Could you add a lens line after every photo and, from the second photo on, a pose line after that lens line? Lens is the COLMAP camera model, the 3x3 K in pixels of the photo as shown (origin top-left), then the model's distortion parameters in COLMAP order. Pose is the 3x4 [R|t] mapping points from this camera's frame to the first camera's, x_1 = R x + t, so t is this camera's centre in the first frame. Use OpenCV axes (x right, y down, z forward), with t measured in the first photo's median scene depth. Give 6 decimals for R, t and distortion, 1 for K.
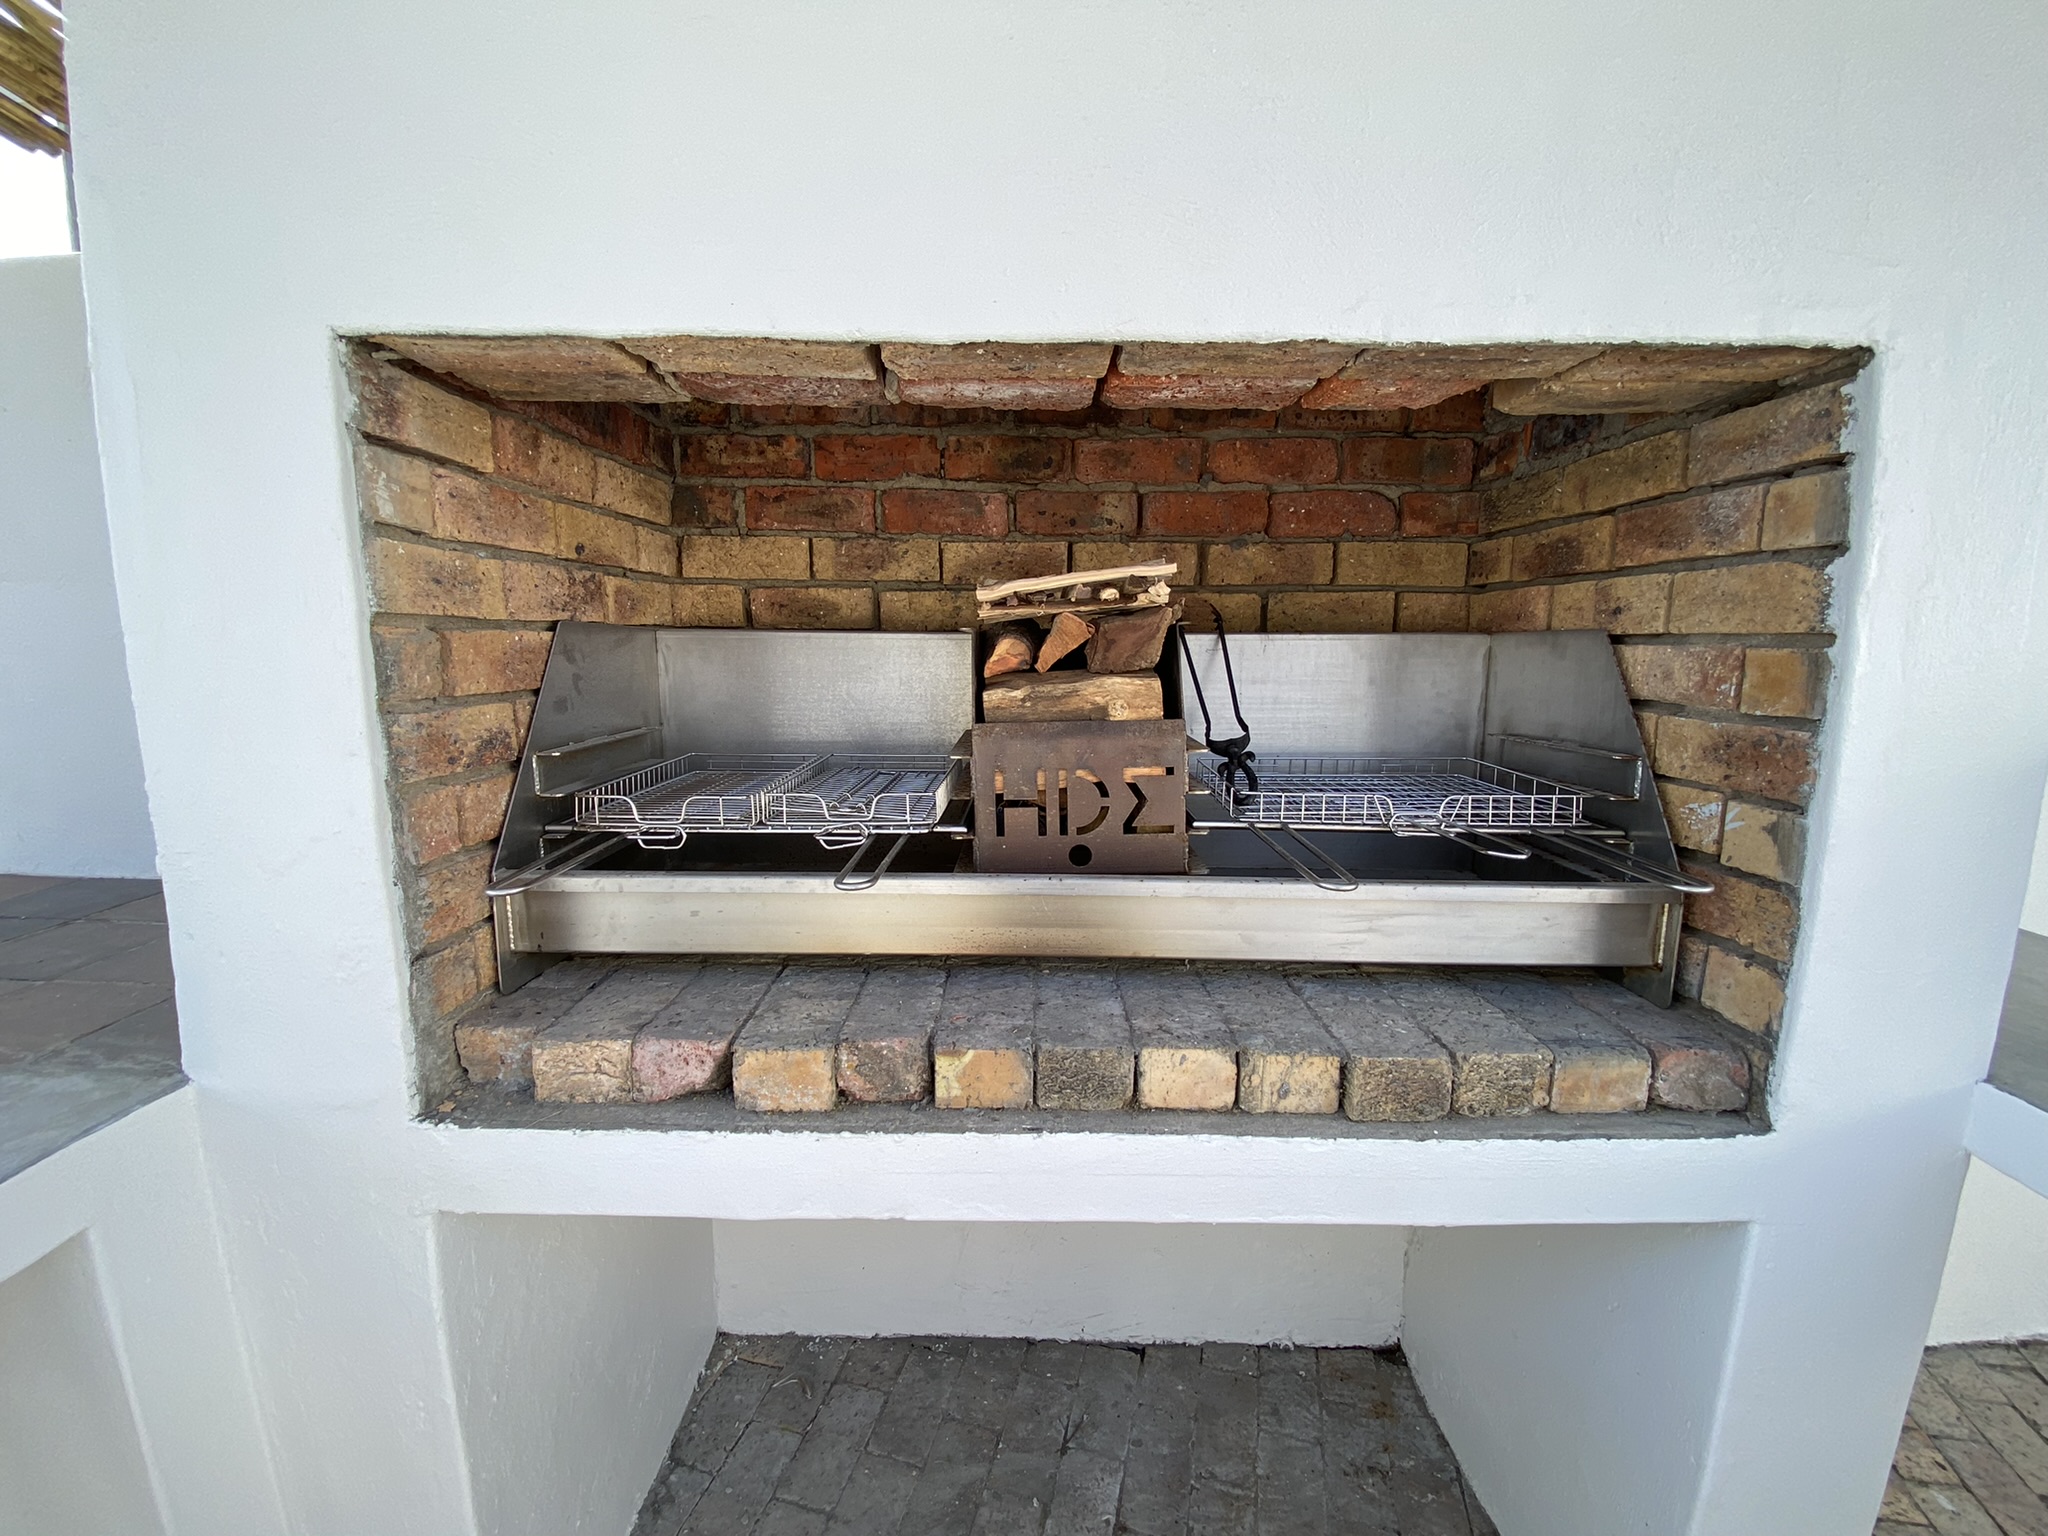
lens RADIAL K [[838.6, 0, 1028.2], [0, 838.6, 760.7], [0, 0, 1]] dist [0.039516, -0.031815]
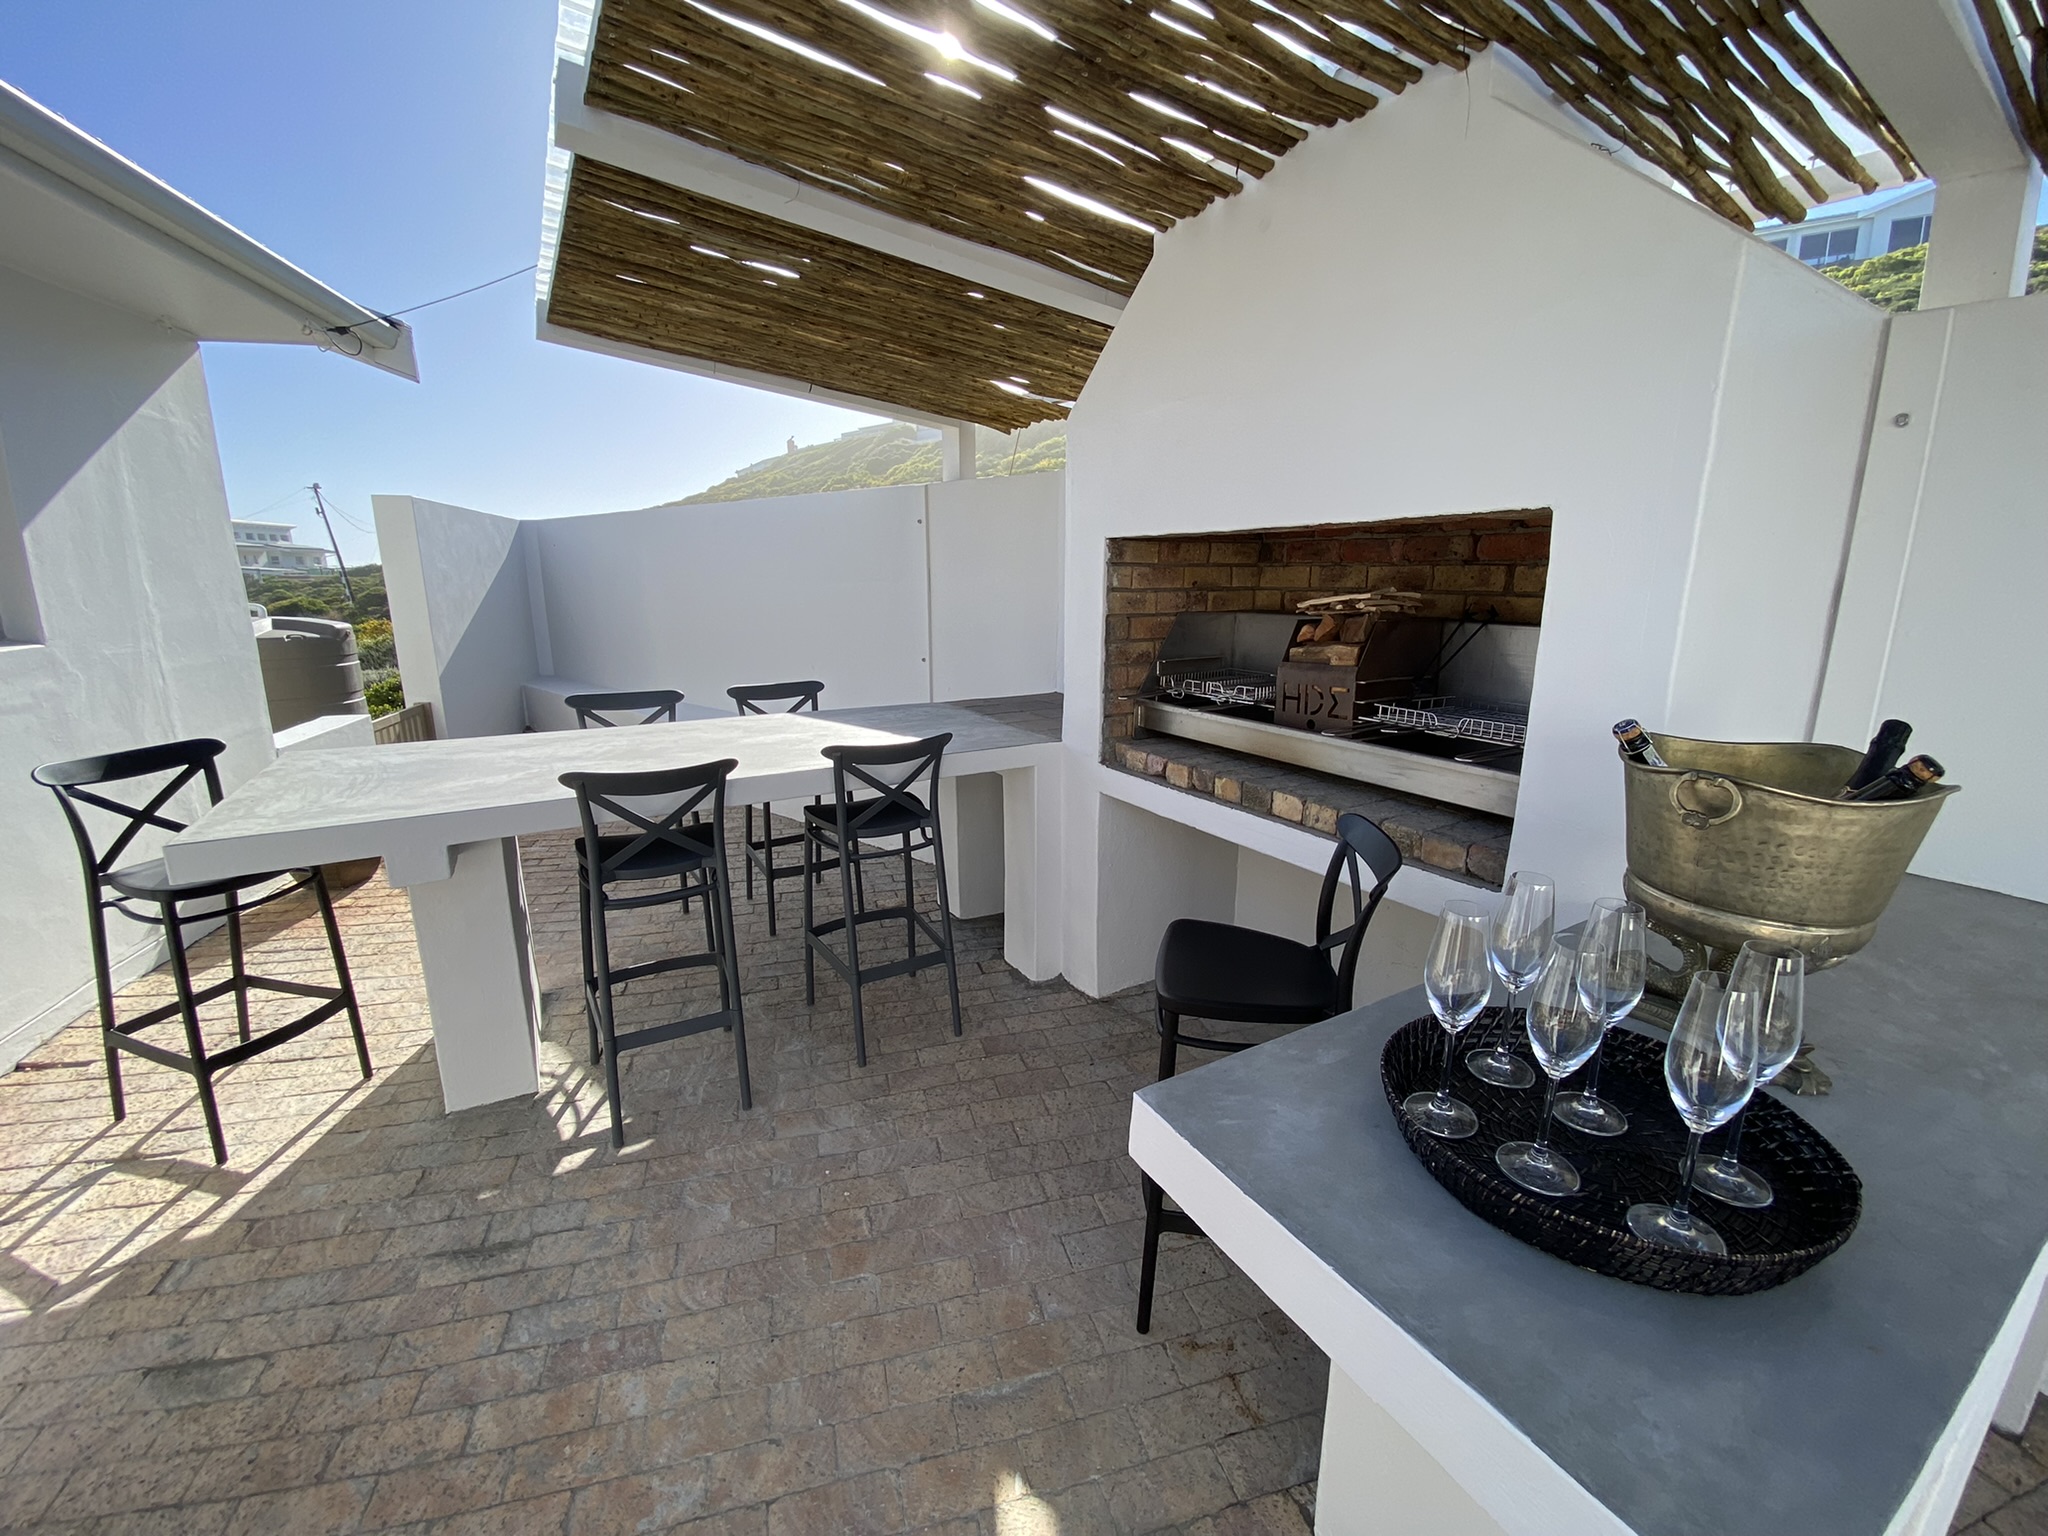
lens RADIAL K [[829.1, 0, 1021.5], [0, 829.1, 763.4], [0, 0, 1]] dist [0.025966, -0.022850]
pose [[0.513858, 0.178388, -0.839123, 1.668538], [-0.114220, 0.983659, 0.139169, -0.005105], [0.850237, 0.024332, 0.525837, -0.893306]]
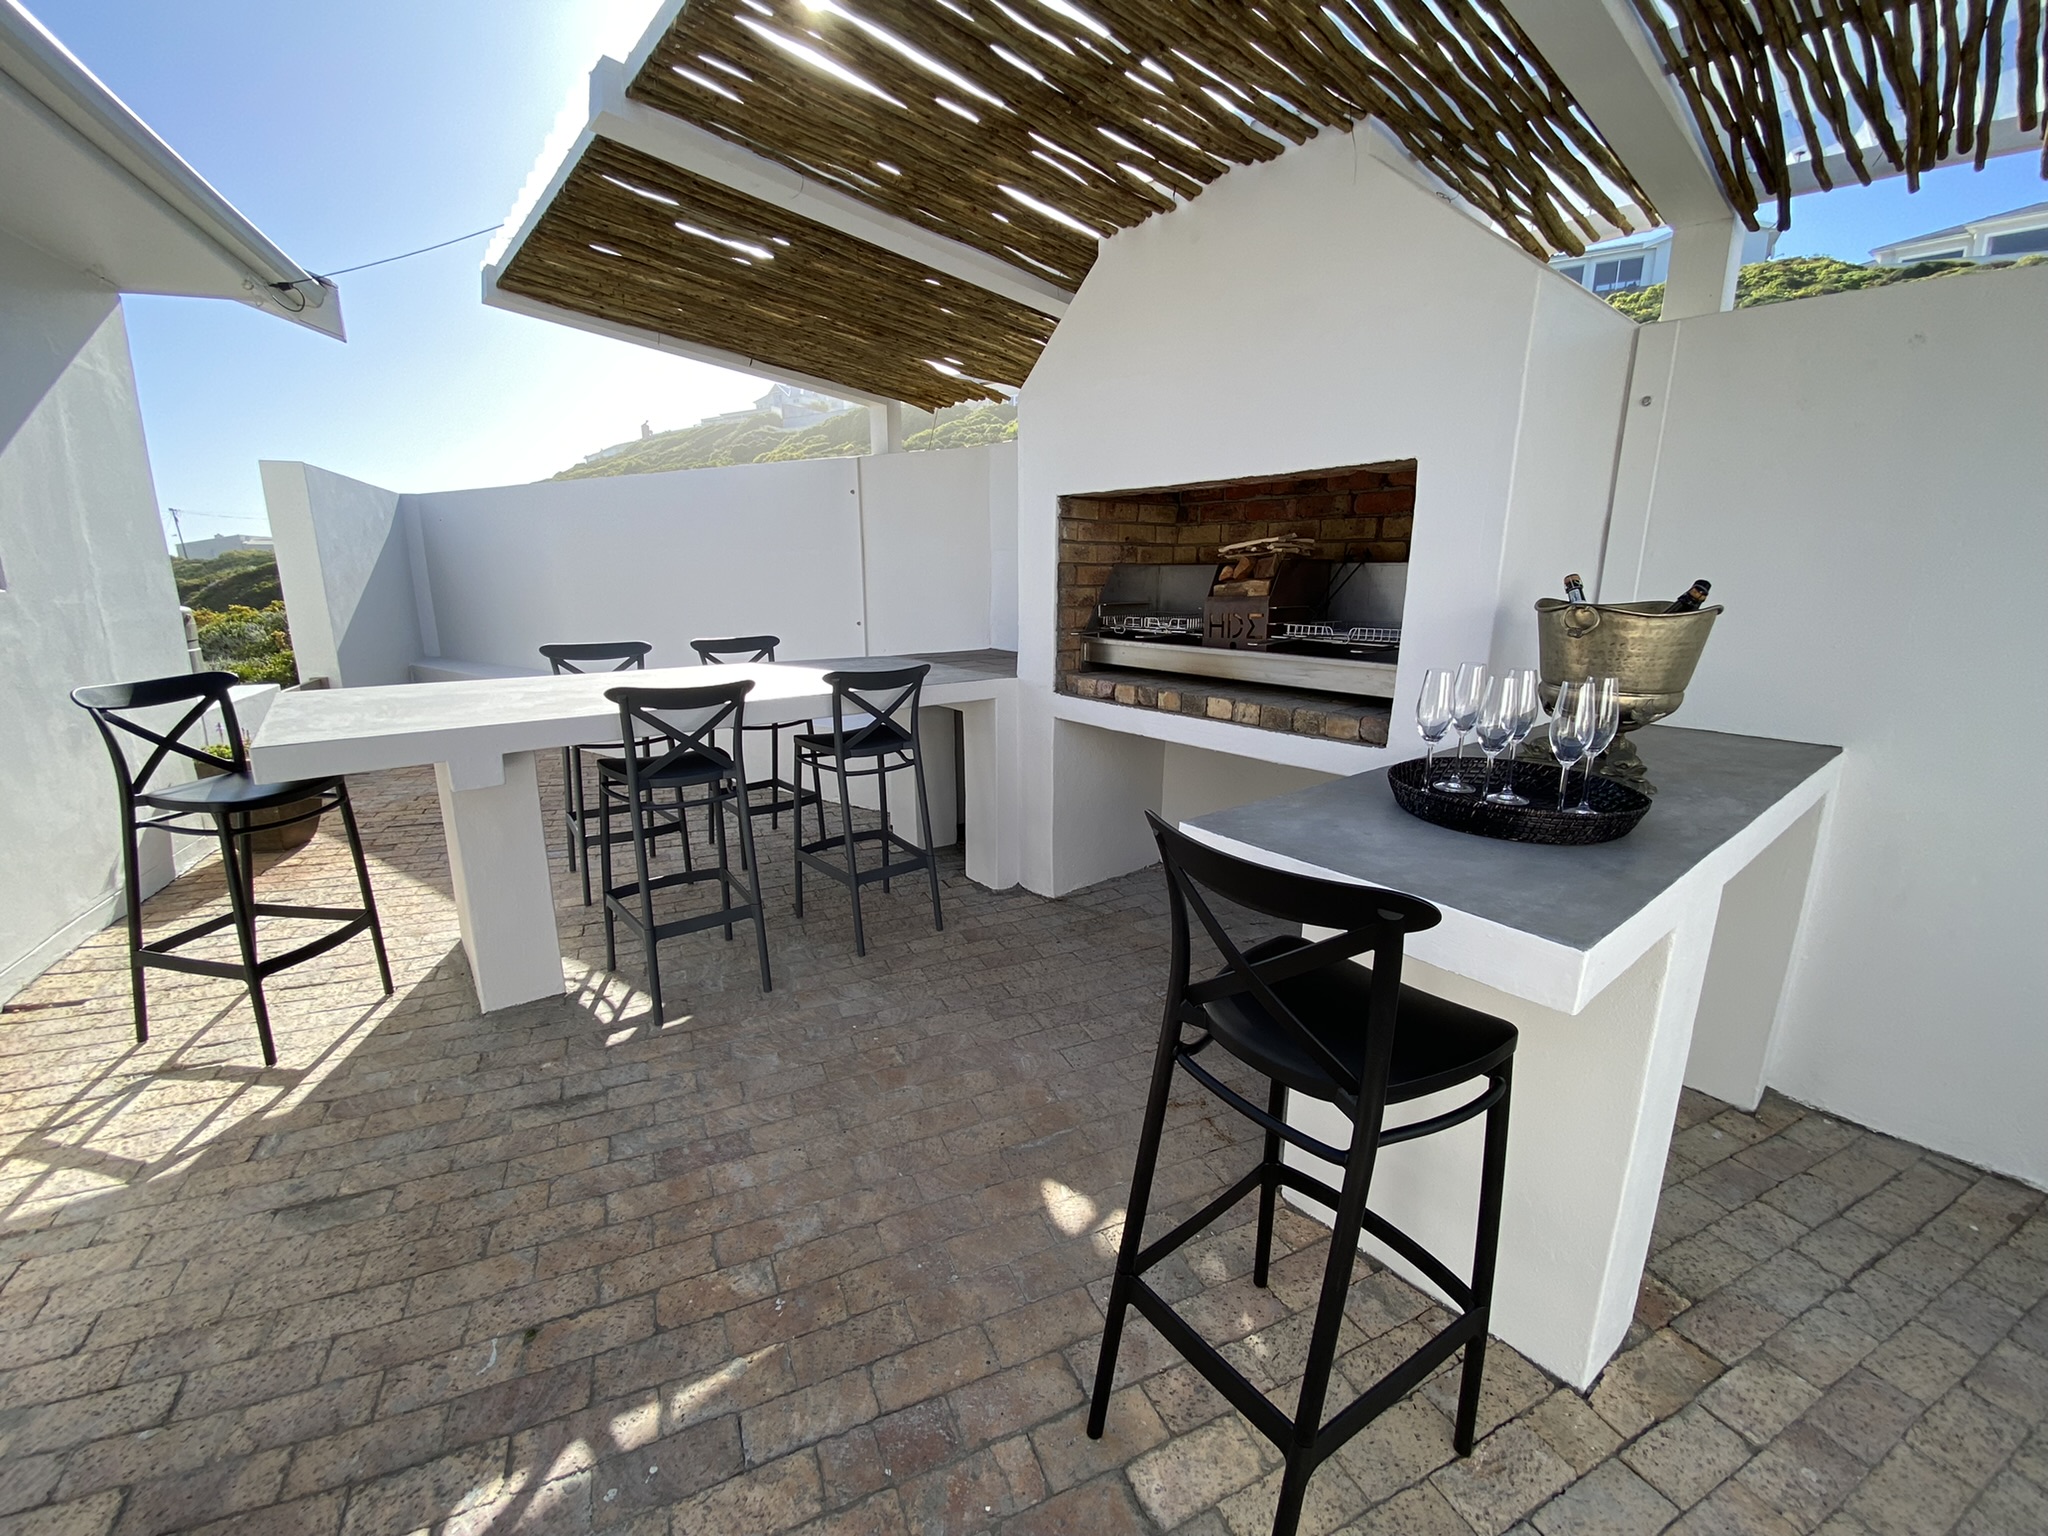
lens RADIAL K [[829.1, 0, 1021.5], [0, 829.1, 763.4], [0, 0, 1]] dist [0.025966, -0.022850]
pose [[0.634726, 0.166076, -0.754680, 1.892586], [-0.103985, 0.986106, 0.129547, 0.231253], [0.765709, -0.003751, 0.643176, -1.411155]]
